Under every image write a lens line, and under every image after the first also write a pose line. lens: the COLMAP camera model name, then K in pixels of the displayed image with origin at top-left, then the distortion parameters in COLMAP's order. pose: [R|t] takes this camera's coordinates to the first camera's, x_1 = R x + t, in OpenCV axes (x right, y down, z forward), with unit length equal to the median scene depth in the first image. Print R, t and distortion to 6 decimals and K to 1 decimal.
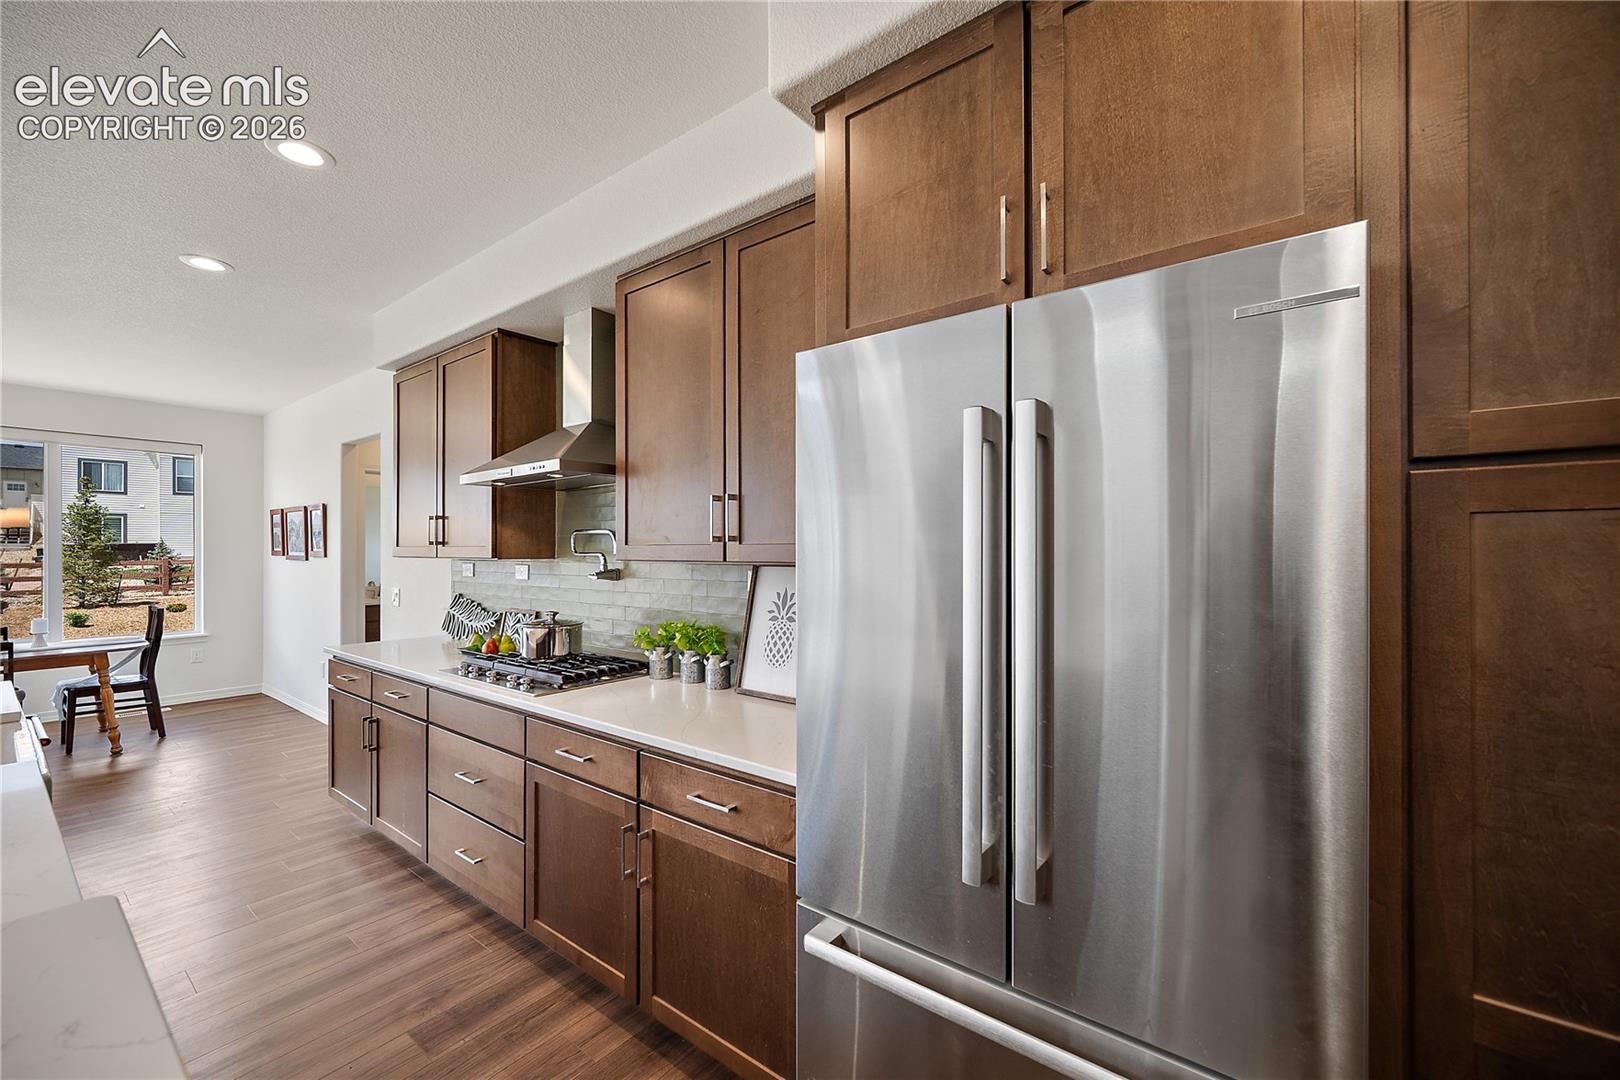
lens RADIAL K [[649.1, 0, 810.0], [0, 649.1, 540.0], [0, 0, 1]] dist [-0.001916, -0.000245]
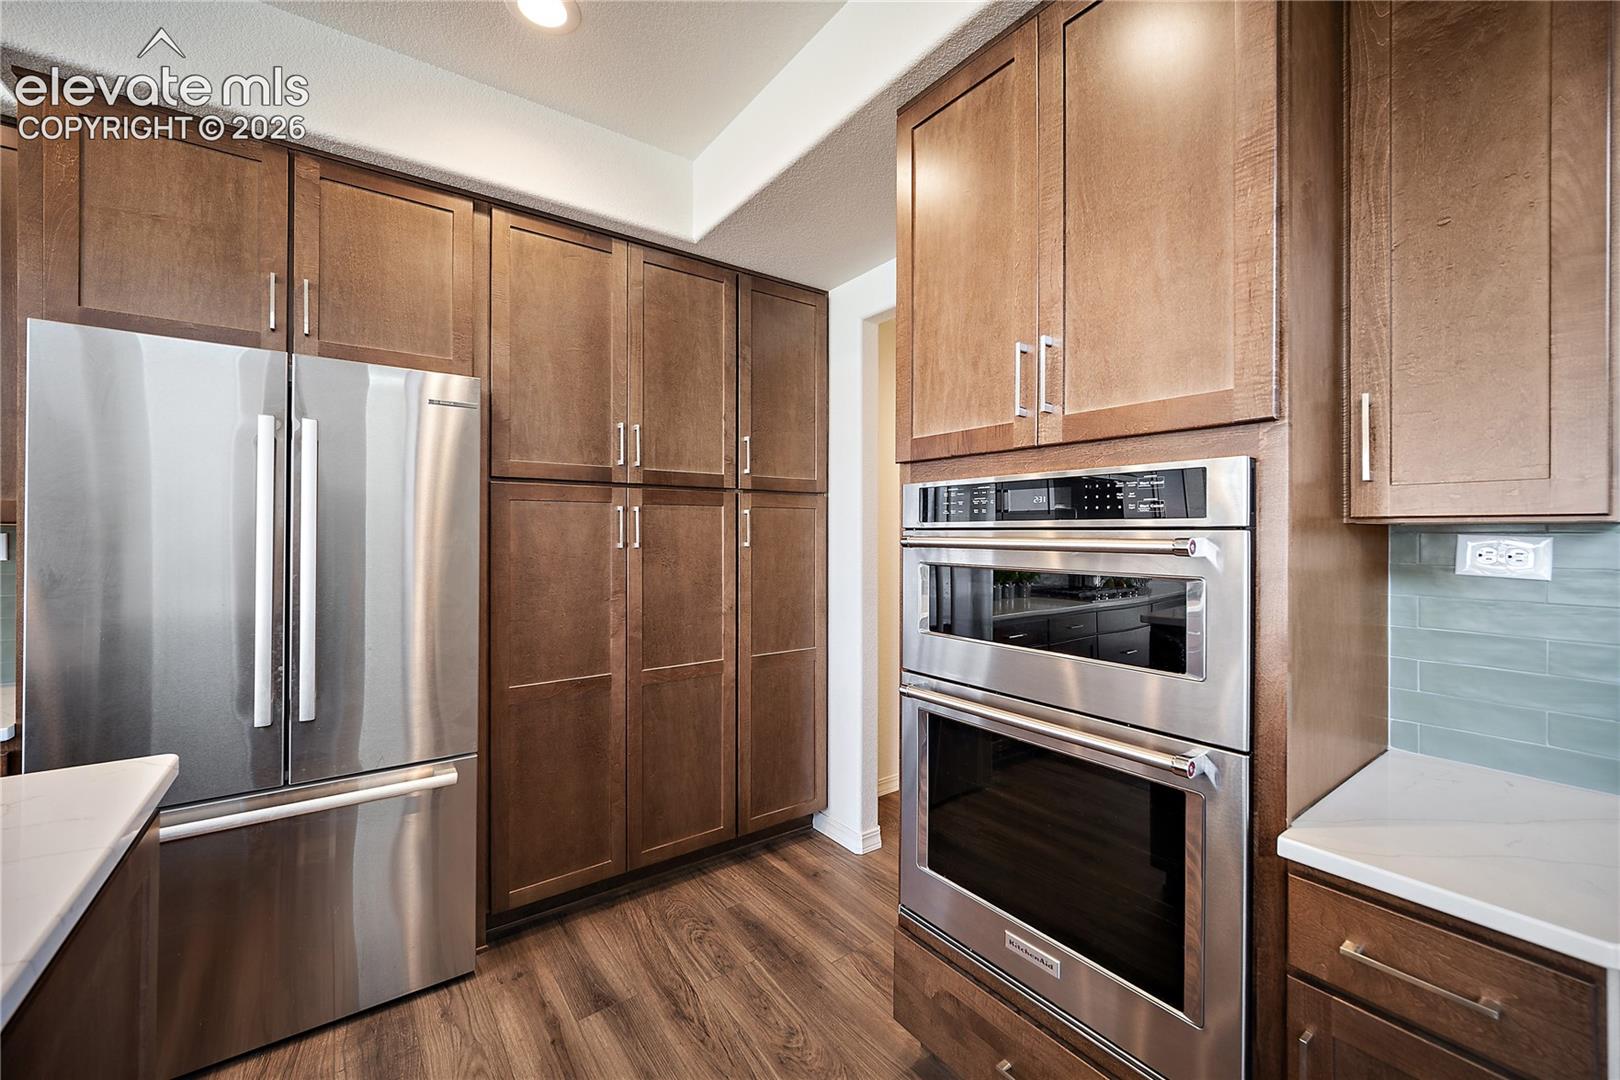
lens RADIAL K [[661.6, 0, 817.2], [0, 661.6, 542.5], [0, 0, 1]] dist [0.000217, -0.000212]
pose [[0.267181, -0.006324, 0.963626, -0.797122], [-0.010692, 0.999897, 0.009527, 0.060746], [-0.963587, -0.012849, 0.267086, -0.591924]]
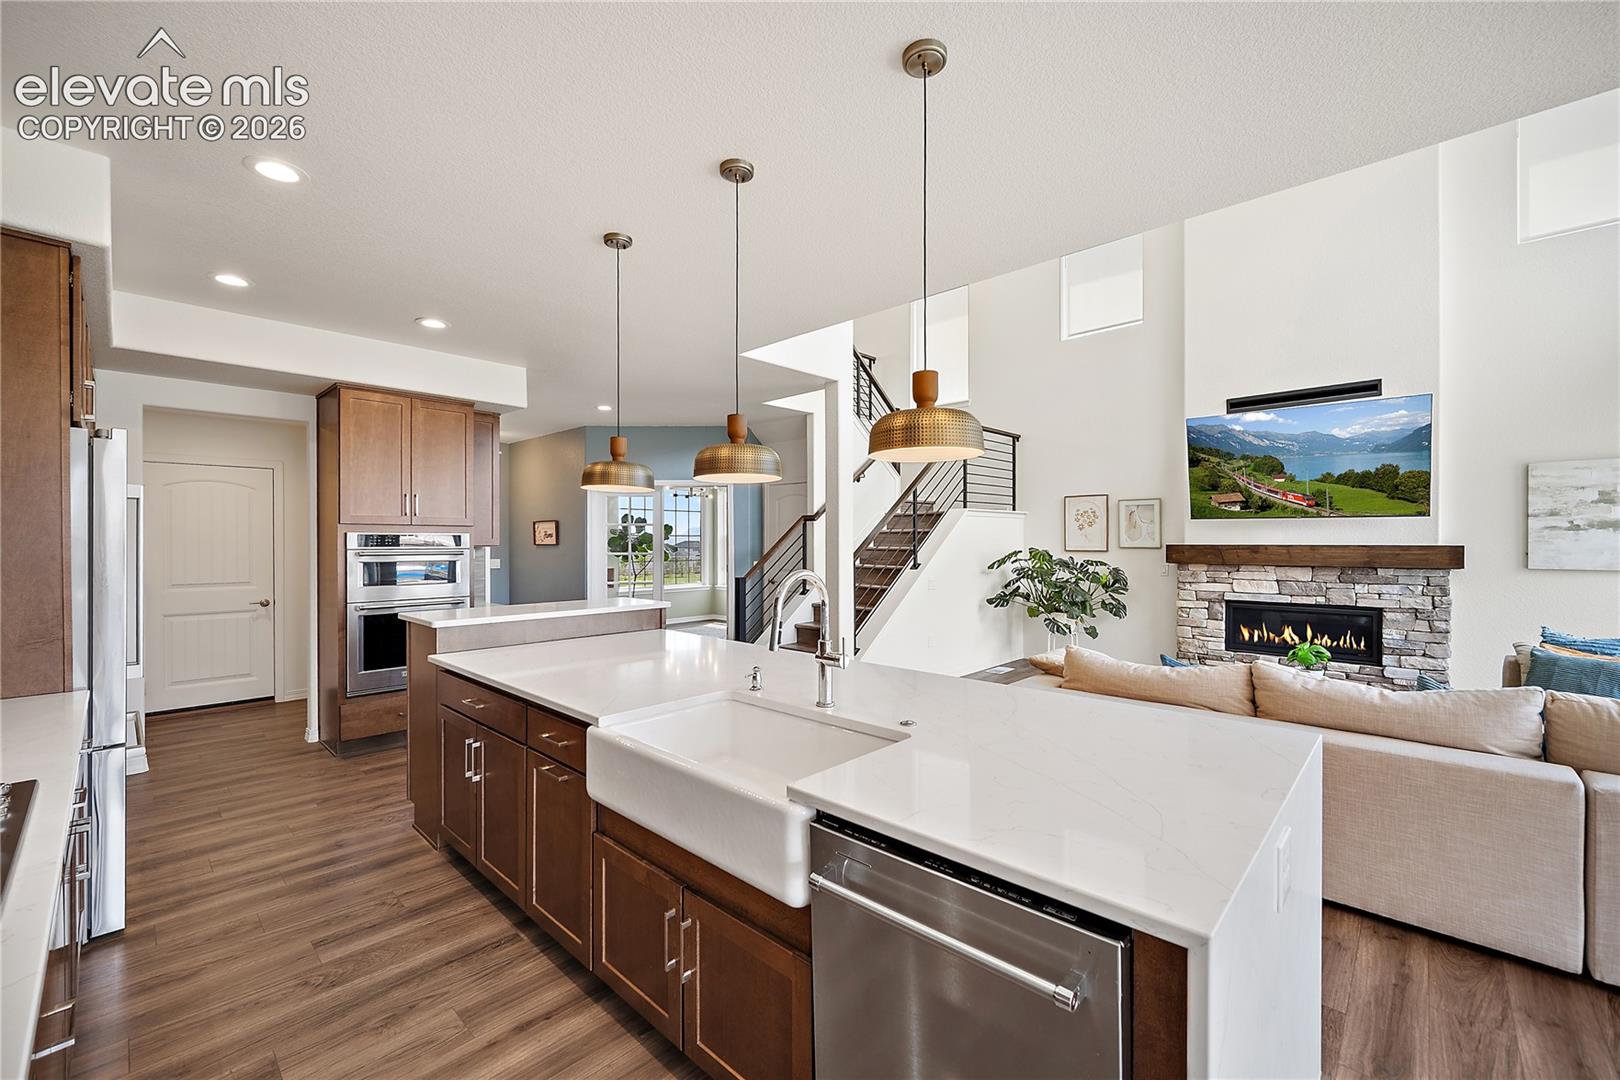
lens RADIAL K [[661.6, 0, 817.2], [0, 661.6, 542.5], [0, 0, 1]] dist [0.000217, -0.000212]
pose [[-0.995205, 0.006060, 0.097621, -2.343589], [0.005351, 0.999957, -0.007524, 0.041160], [-0.097663, -0.006966, -0.995195, 2.983664]]
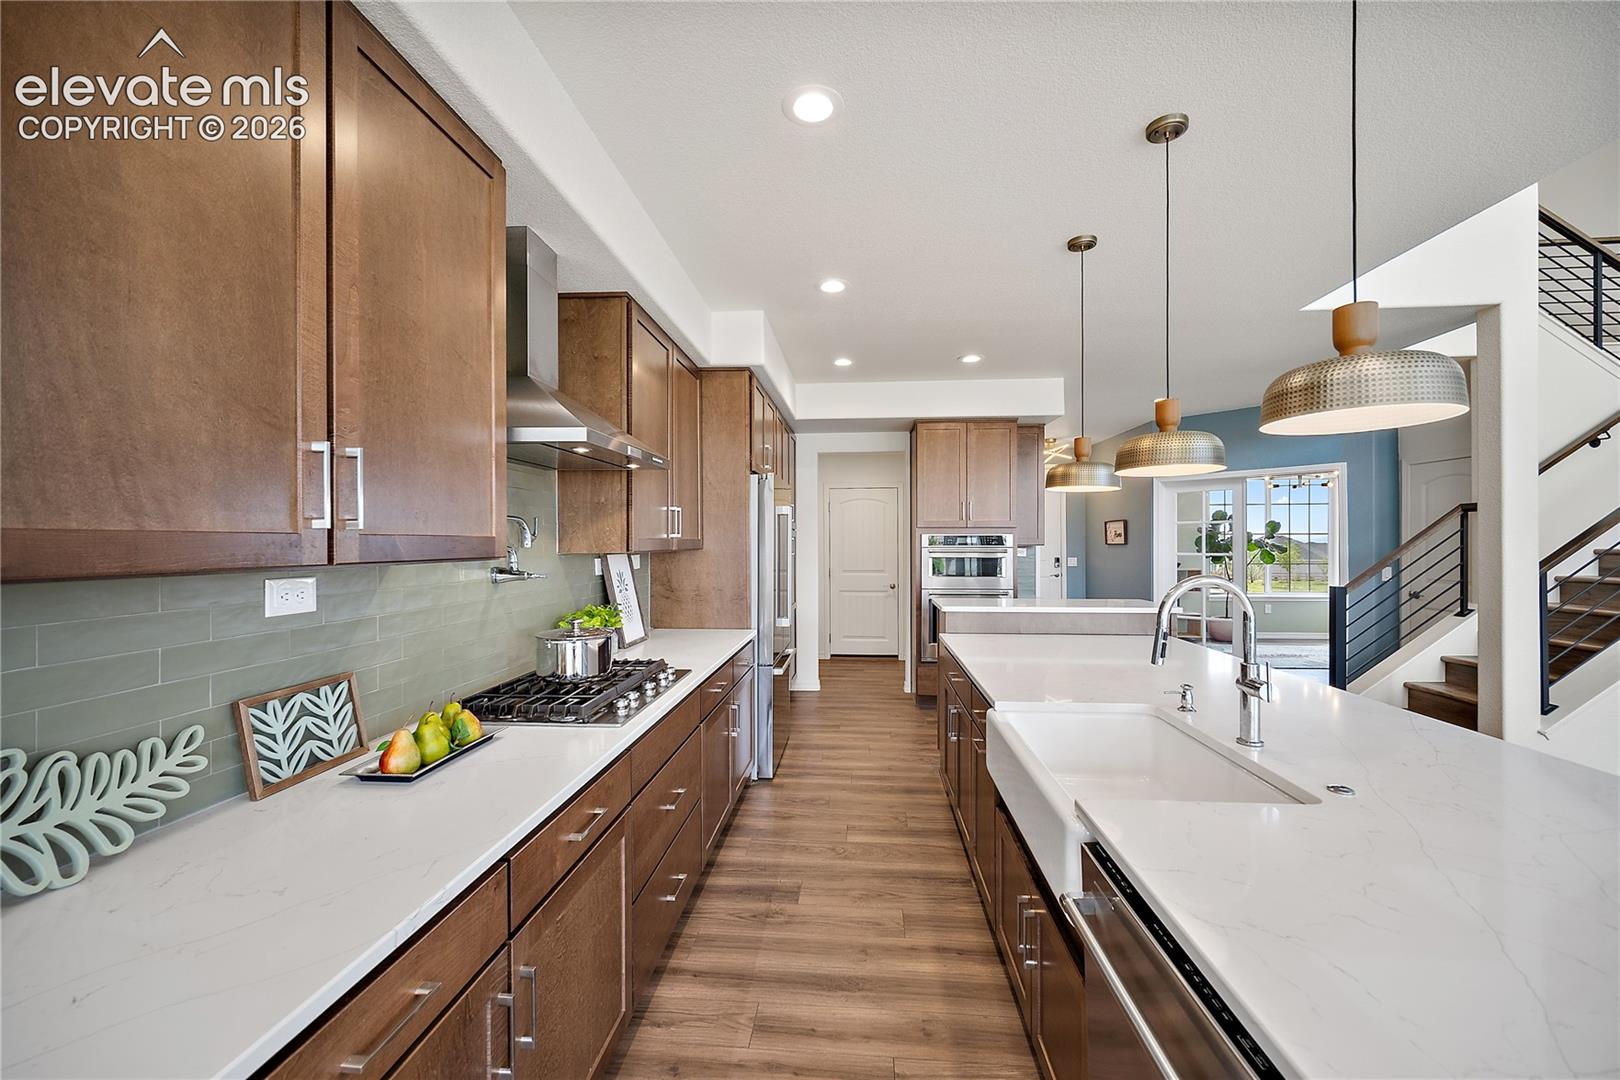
lens RADIAL K [[649.1, 0, 810.0], [0, 649.1, 540.0], [0, 0, 1]] dist [-0.001916, -0.000245]
pose [[-0.542360, 0.008292, 0.840105, -2.870311], [-0.002654, 0.999929, -0.011583, 0.041199], [-0.840142, -0.008512, -0.542300, 2.777888]]
